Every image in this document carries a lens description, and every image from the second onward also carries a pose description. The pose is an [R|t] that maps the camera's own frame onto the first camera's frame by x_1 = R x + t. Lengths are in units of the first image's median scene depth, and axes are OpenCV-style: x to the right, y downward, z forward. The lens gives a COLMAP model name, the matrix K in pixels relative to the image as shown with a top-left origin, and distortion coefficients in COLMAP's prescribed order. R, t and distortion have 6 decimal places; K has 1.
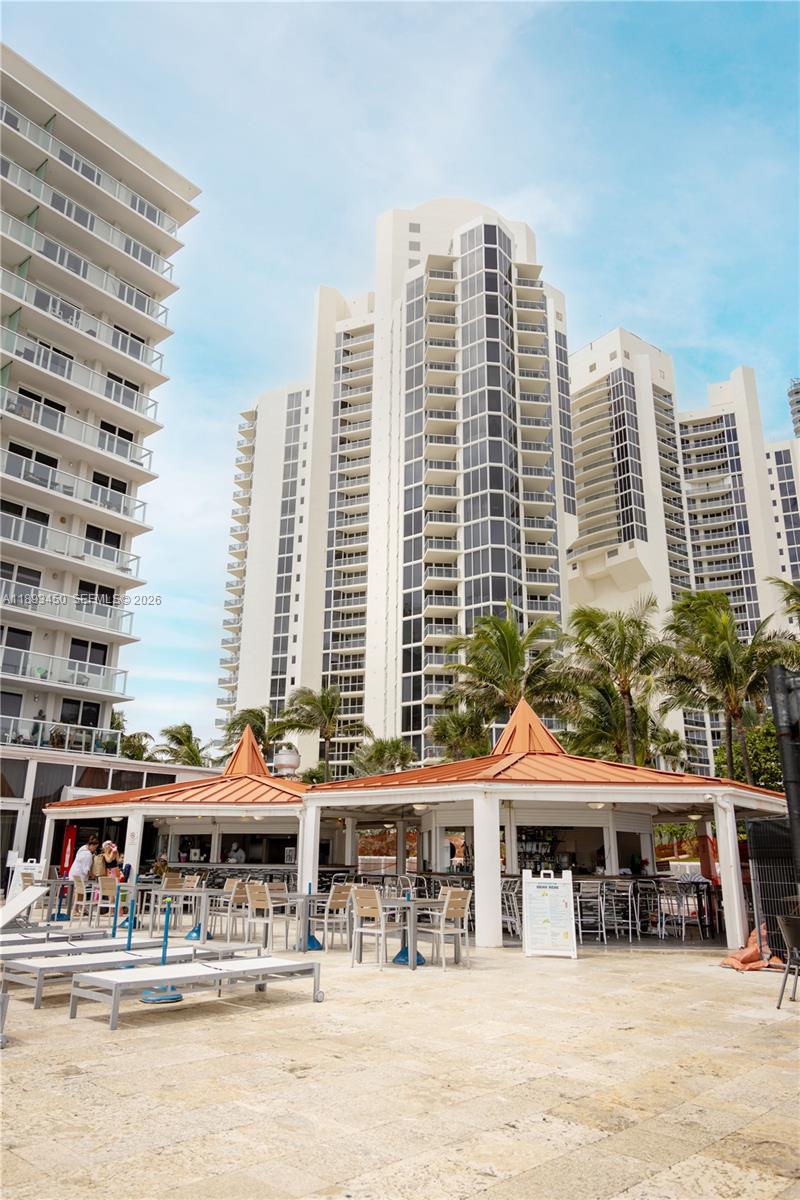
lens RADIAL K [[825.2, 0, 400.1], [0, 825.2, 602.9], [0, 0, 1]] dist [0.003821, 0.001099]
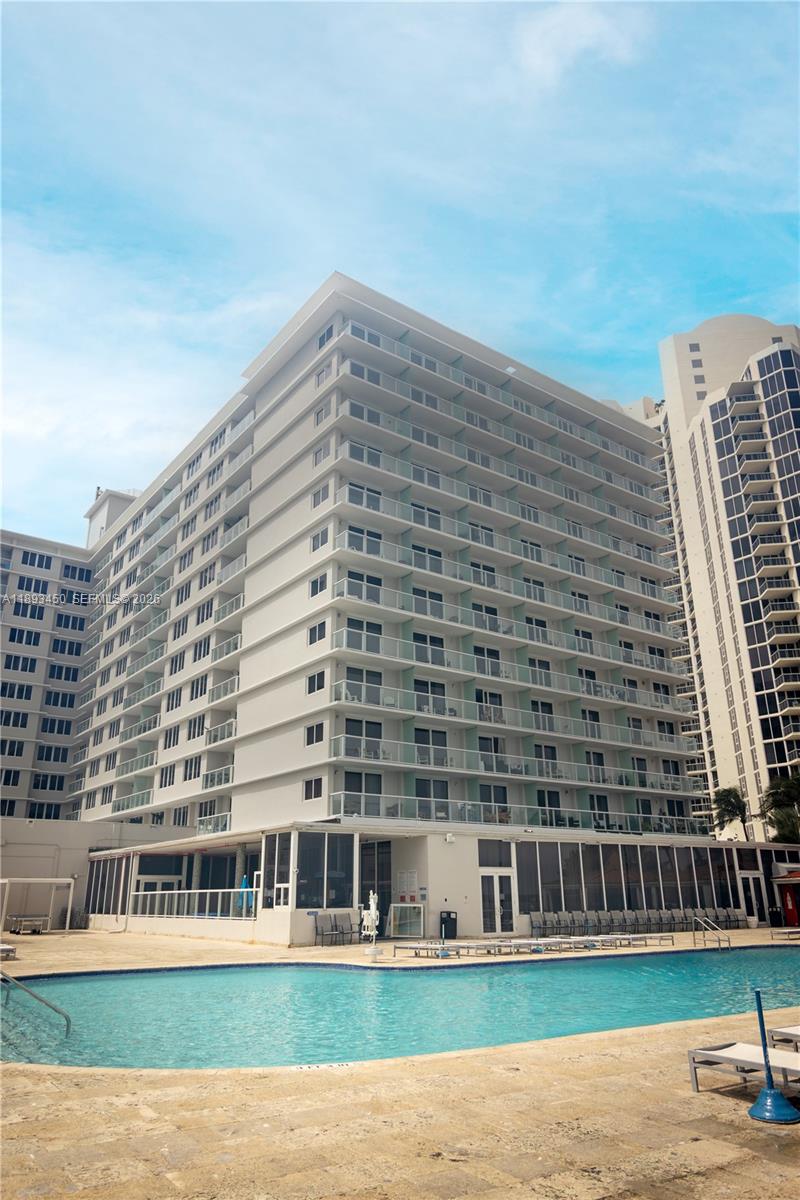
lens RADIAL K [[825.2, 0, 399.3], [0, 825.2, 596.5], [0, 0, 1]] dist [0.003821, 0.001099]
pose [[0.971282, -0.102094, -0.214913, -0.225523], [0.090932, 0.993973, -0.061229, -0.093547], [0.219869, 0.039928, 0.974712, -0.279440]]
